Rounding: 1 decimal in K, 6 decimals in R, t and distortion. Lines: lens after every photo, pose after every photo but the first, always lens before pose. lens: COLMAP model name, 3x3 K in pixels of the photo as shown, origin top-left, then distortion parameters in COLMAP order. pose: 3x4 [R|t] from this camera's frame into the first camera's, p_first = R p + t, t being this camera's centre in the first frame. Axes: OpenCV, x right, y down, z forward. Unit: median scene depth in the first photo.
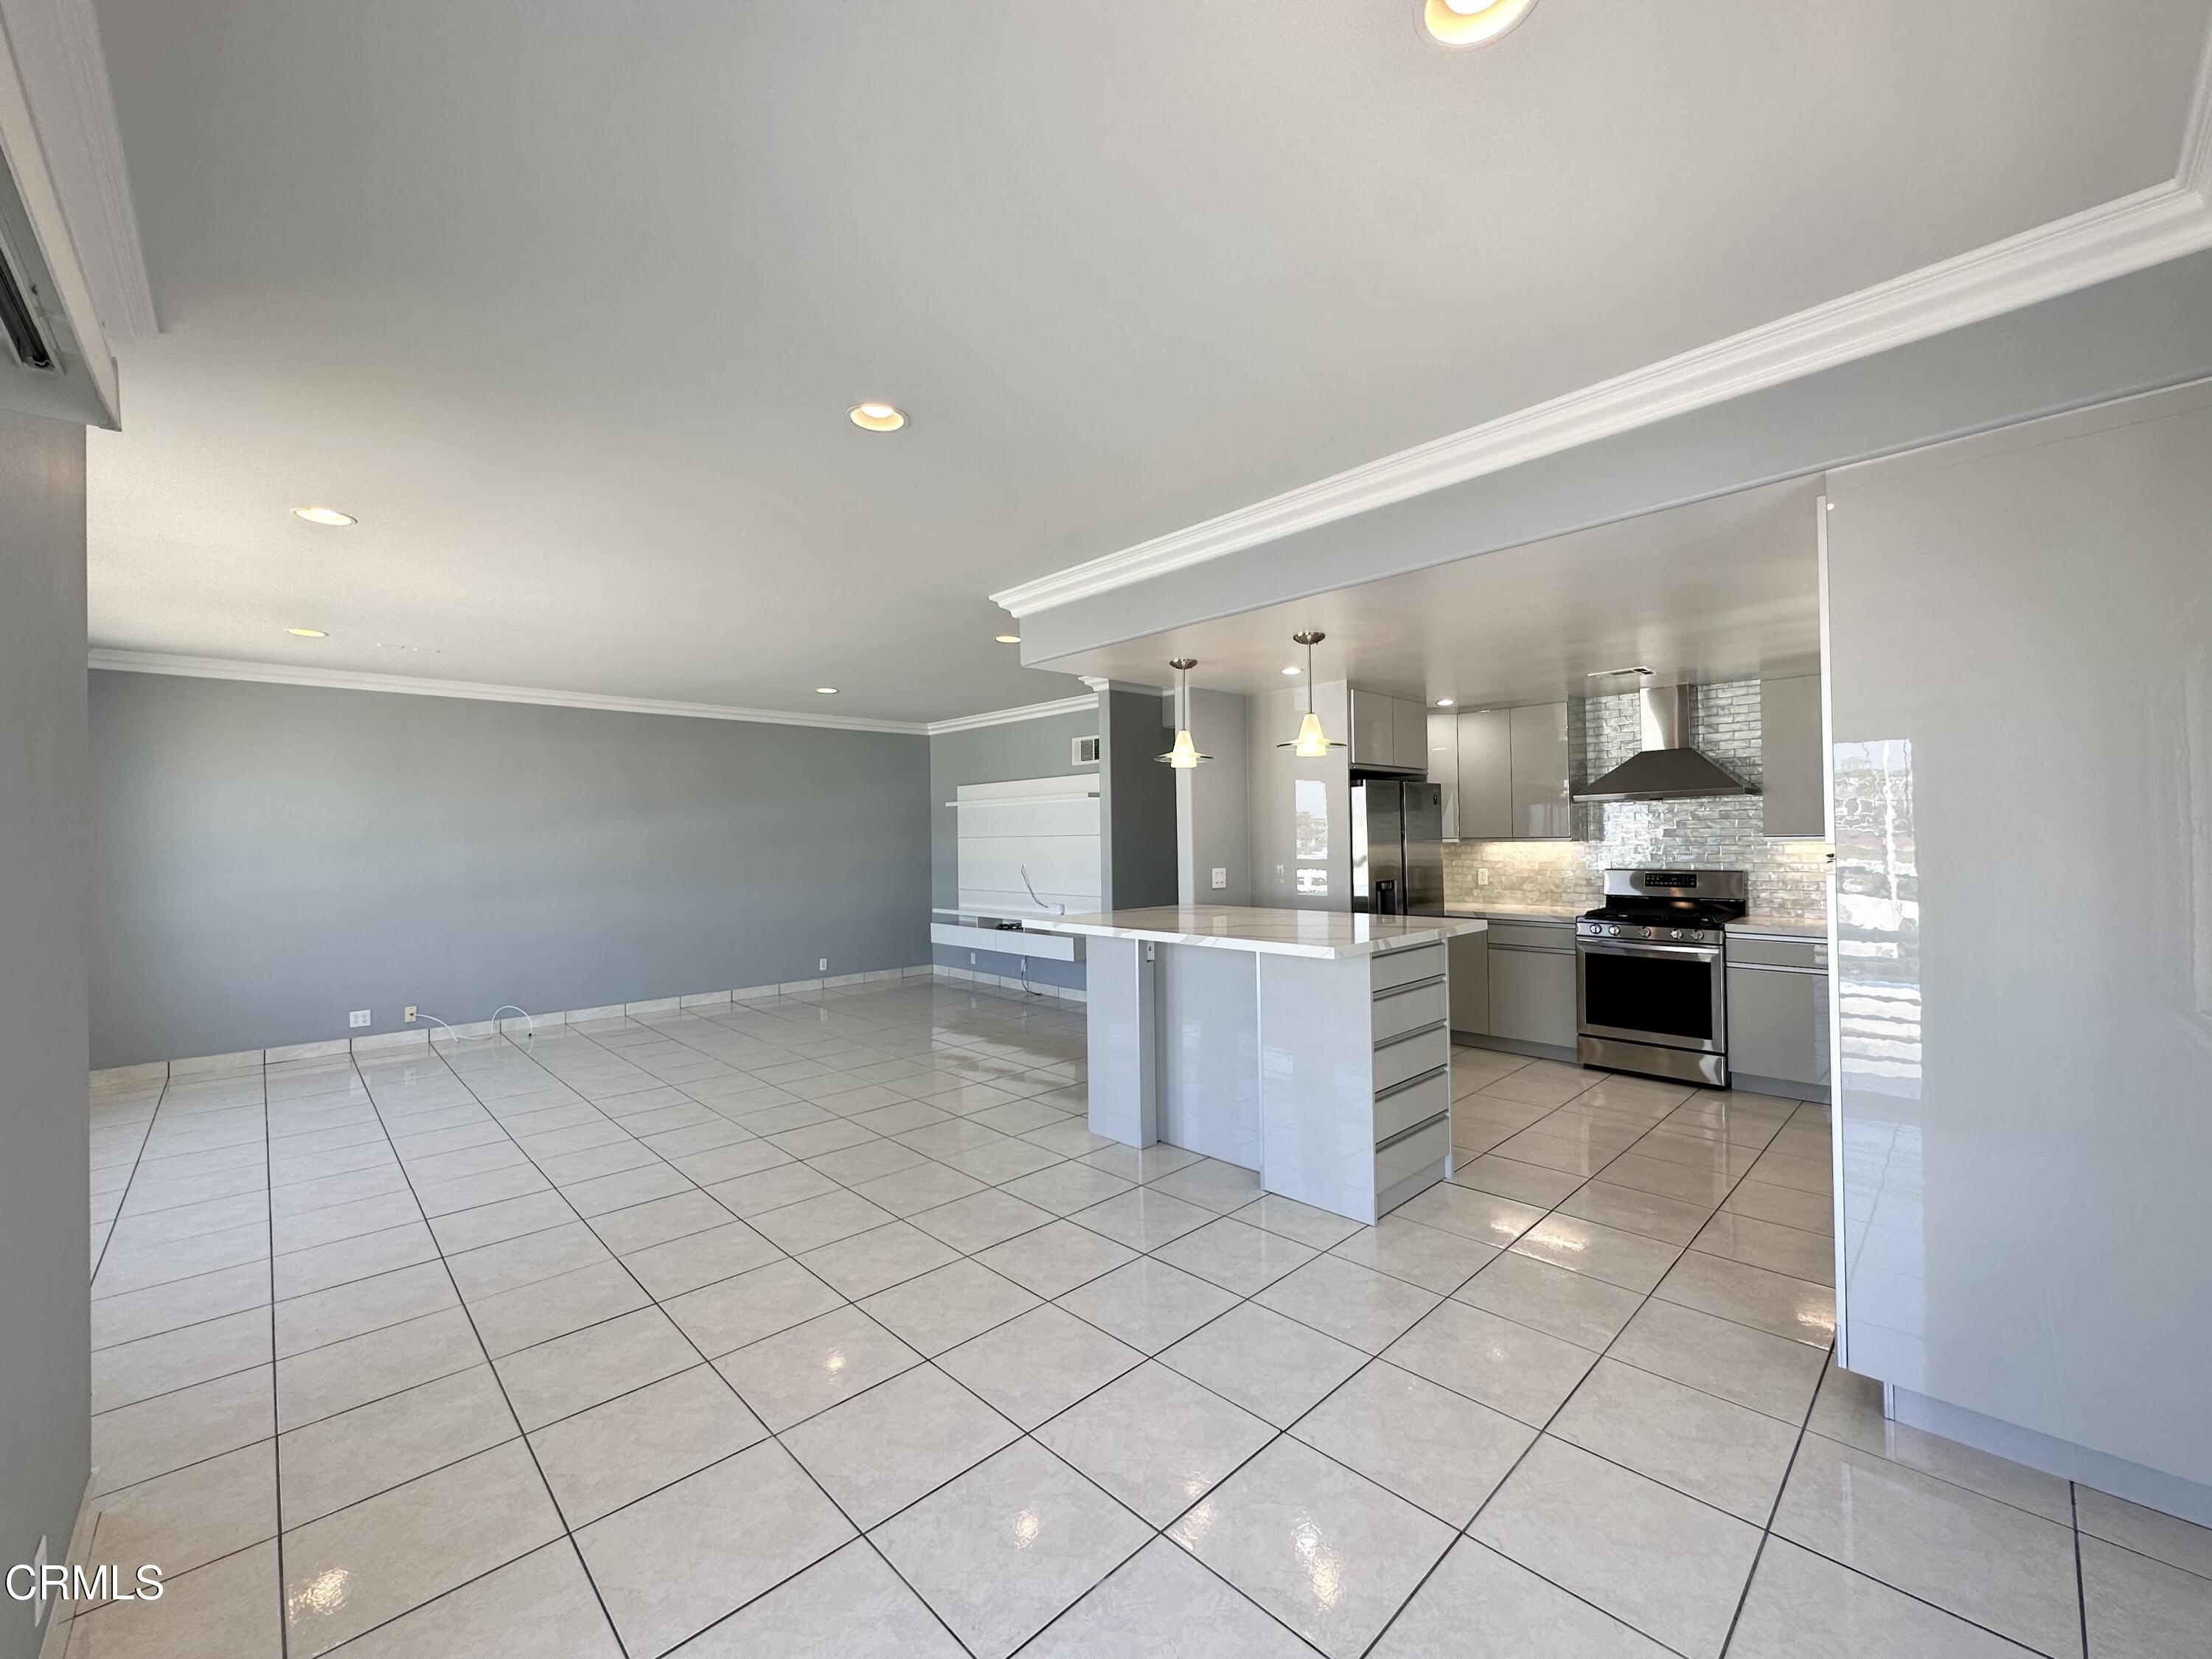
lens RADIAL K [[883.8, 0, 1115.0], [0, 883.8, 838.4], [0, 0, 1]] dist [-0.003983, -0.000180]
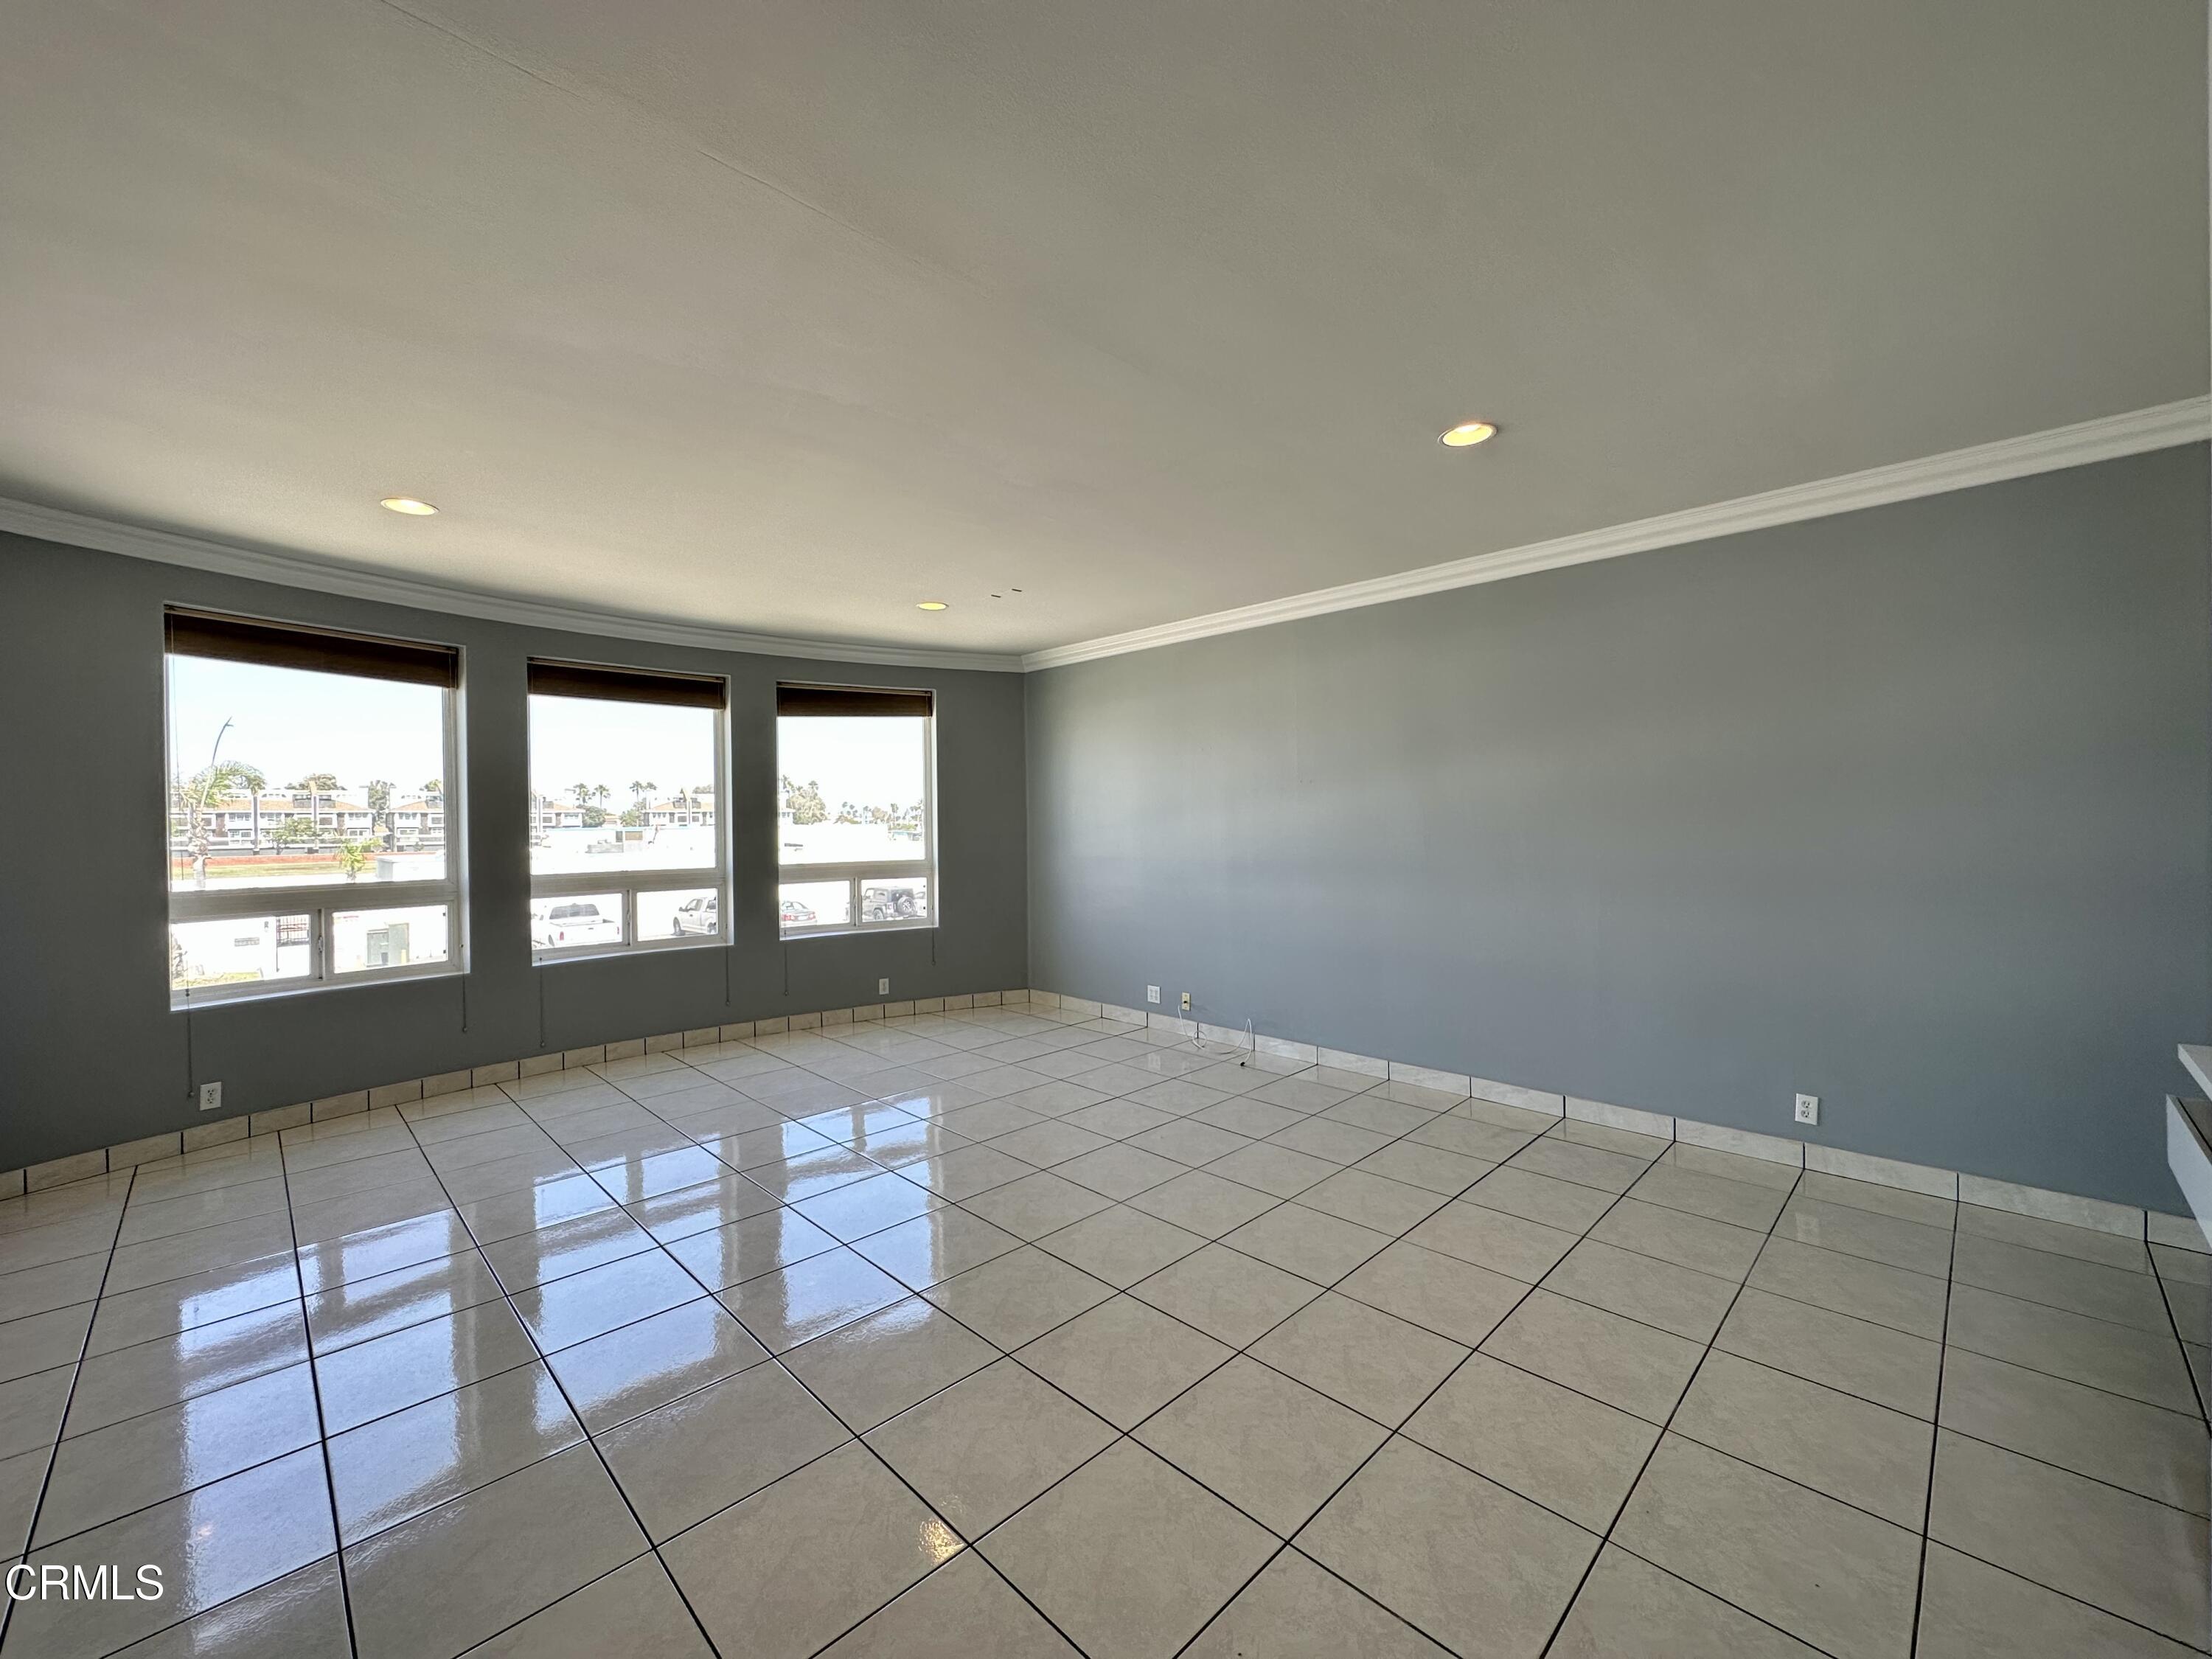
lens RADIAL K [[889.2, 0, 1119.1], [0, 889.2, 835.7], [0, 0, 1]] dist [0.001731, 0.000266]
pose [[0.015375, 0.041136, -0.999035, 0.087527], [0.015874, 0.999017, 0.041379, -0.006480], [0.999756, -0.016495, 0.014706, 0.857726]]
